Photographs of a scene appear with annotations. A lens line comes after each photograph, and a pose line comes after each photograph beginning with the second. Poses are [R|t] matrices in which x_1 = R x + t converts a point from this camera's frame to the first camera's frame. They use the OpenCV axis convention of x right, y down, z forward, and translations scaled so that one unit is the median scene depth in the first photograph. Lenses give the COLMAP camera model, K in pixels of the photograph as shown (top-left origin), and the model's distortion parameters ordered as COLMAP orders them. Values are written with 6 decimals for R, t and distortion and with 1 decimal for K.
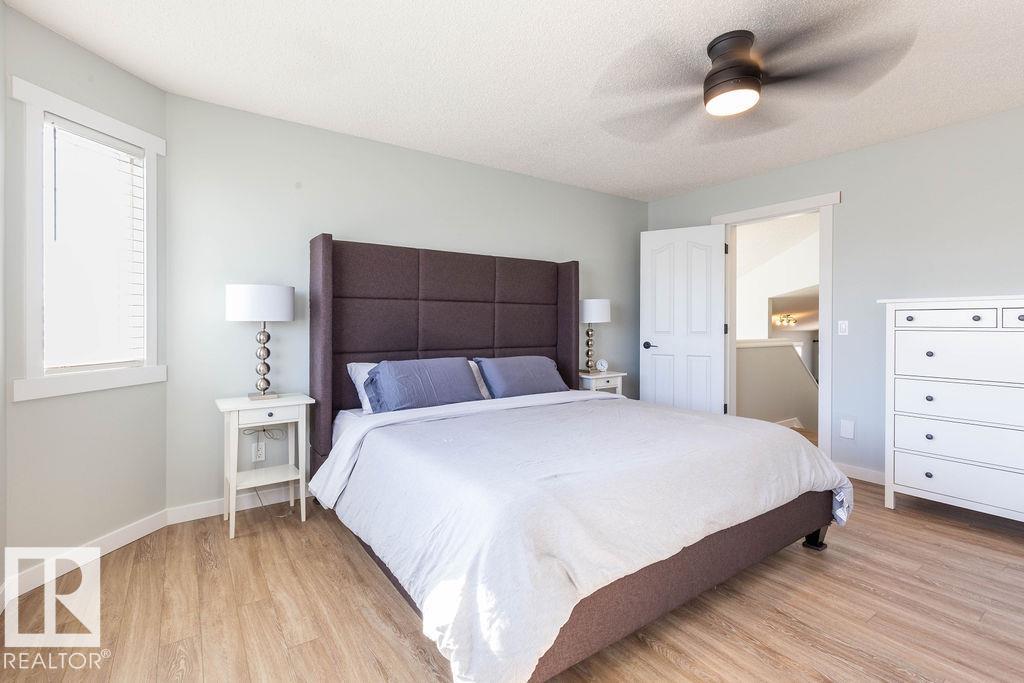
lens RADIAL K [[470.0, 0, 514.9], [0, 470.0, 342.3], [0, 0, 1]] dist [0.010606, -0.003328]
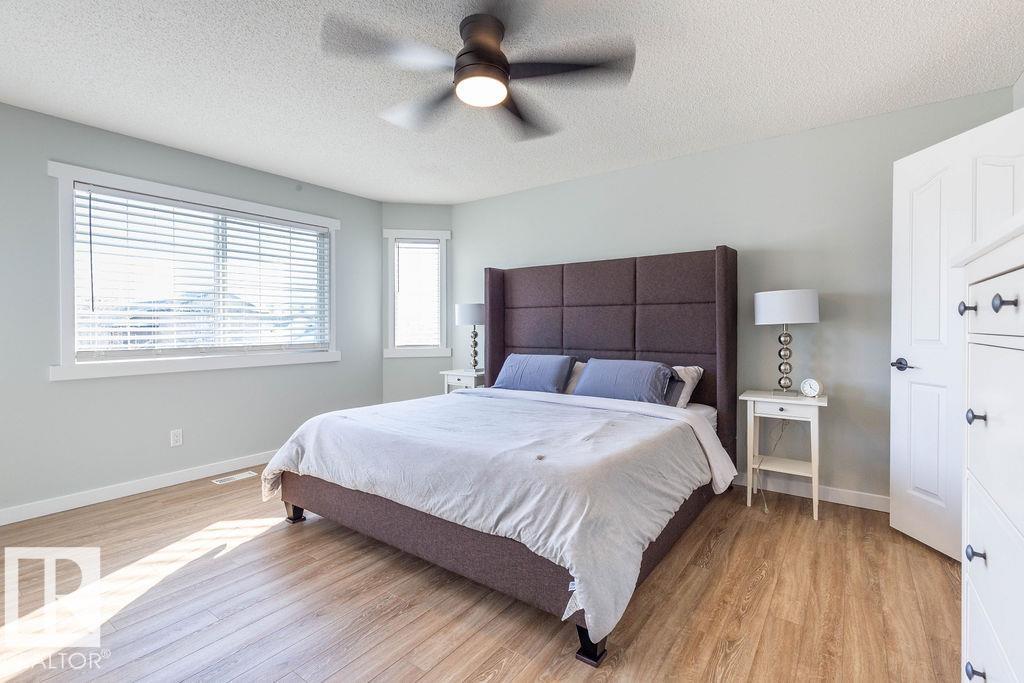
lens RADIAL K [[470.0, 0, 511.8], [0, 470.0, 347.3], [0, 0, 1]] dist [0.010606, -0.003328]
pose [[0.317324, 0.051322, -0.946927, 0.944848], [-0.025266, 0.998638, 0.045658, -0.039103], [0.947981, 0.009436, 0.318188, 0.510388]]
